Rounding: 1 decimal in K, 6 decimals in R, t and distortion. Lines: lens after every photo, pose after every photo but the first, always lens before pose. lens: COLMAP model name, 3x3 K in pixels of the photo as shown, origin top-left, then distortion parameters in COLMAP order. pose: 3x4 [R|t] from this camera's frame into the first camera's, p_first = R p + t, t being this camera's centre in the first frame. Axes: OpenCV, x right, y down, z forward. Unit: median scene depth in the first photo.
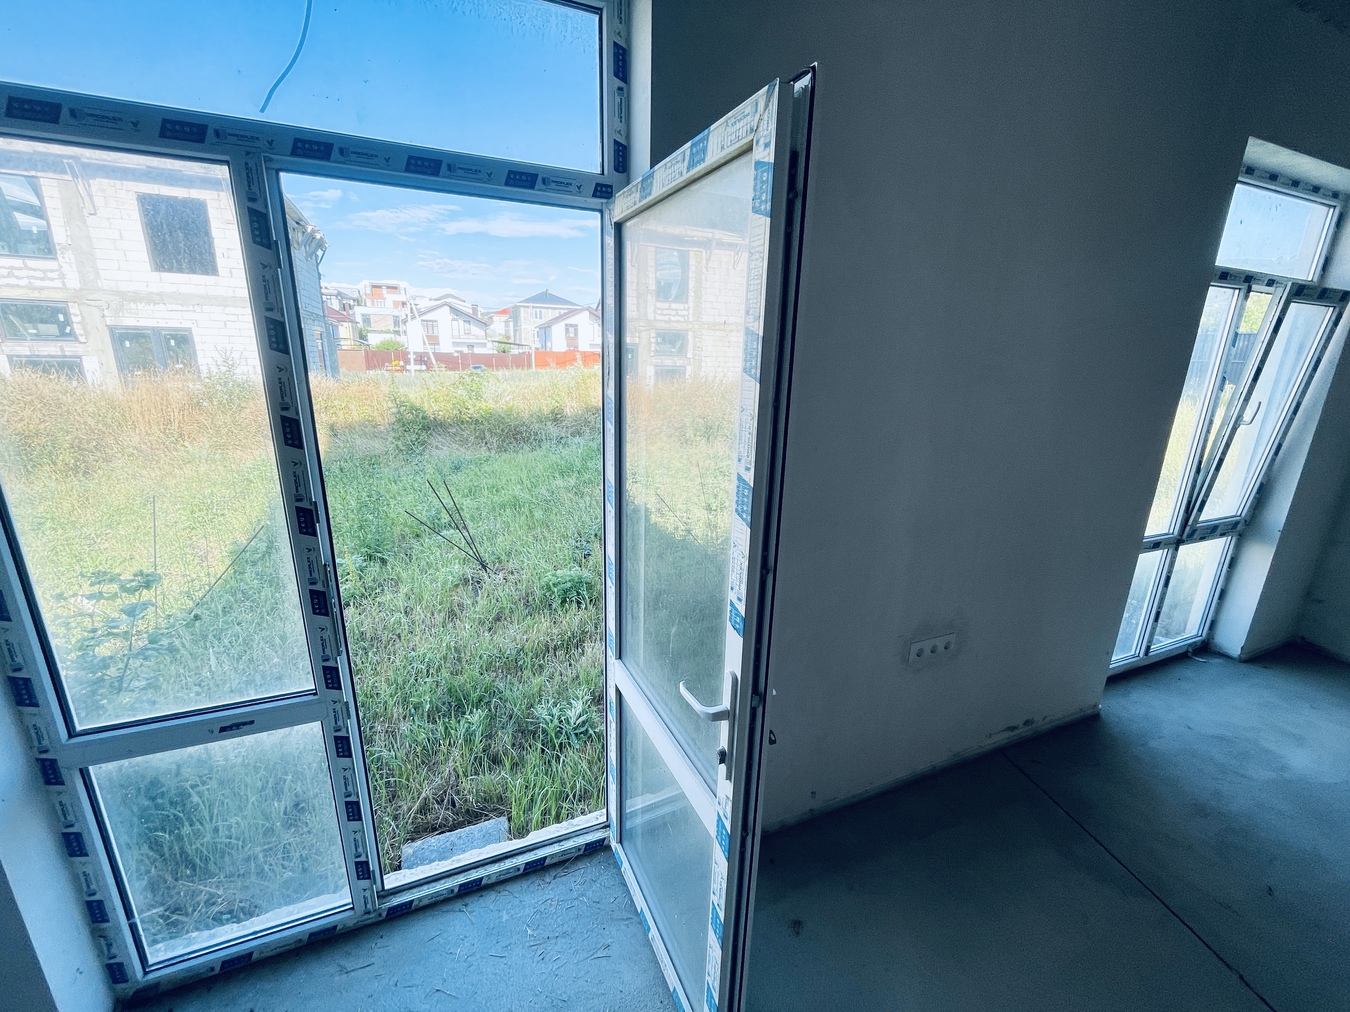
lens RADIAL K [[548.4, 0, 674.4], [0, 548.4, 500.8], [0, 0, 1]] dist [0.001561, -0.001142]
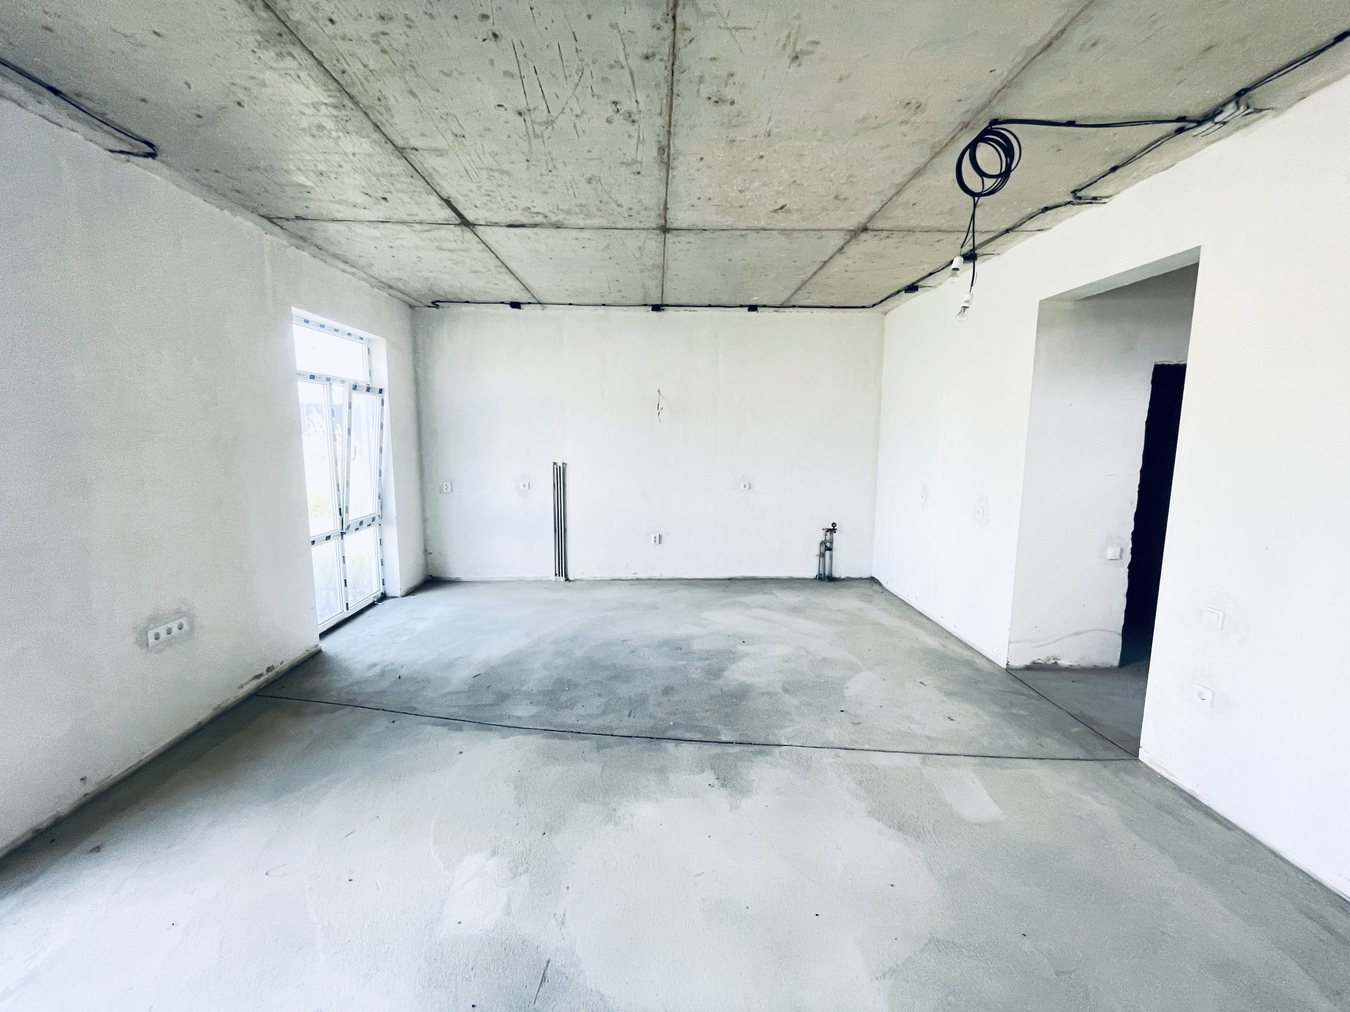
lens RADIAL K [[548.4, 0, 671.3], [0, 548.4, 506.8], [0, 0, 1]] dist [0.001561, -0.001142]
pose [[0.365569, -0.150499, 0.918536, -0.238087], [0.249630, 0.966541, 0.059014, 0.170115], [-0.896685, 0.207720, 0.390907, -0.615647]]
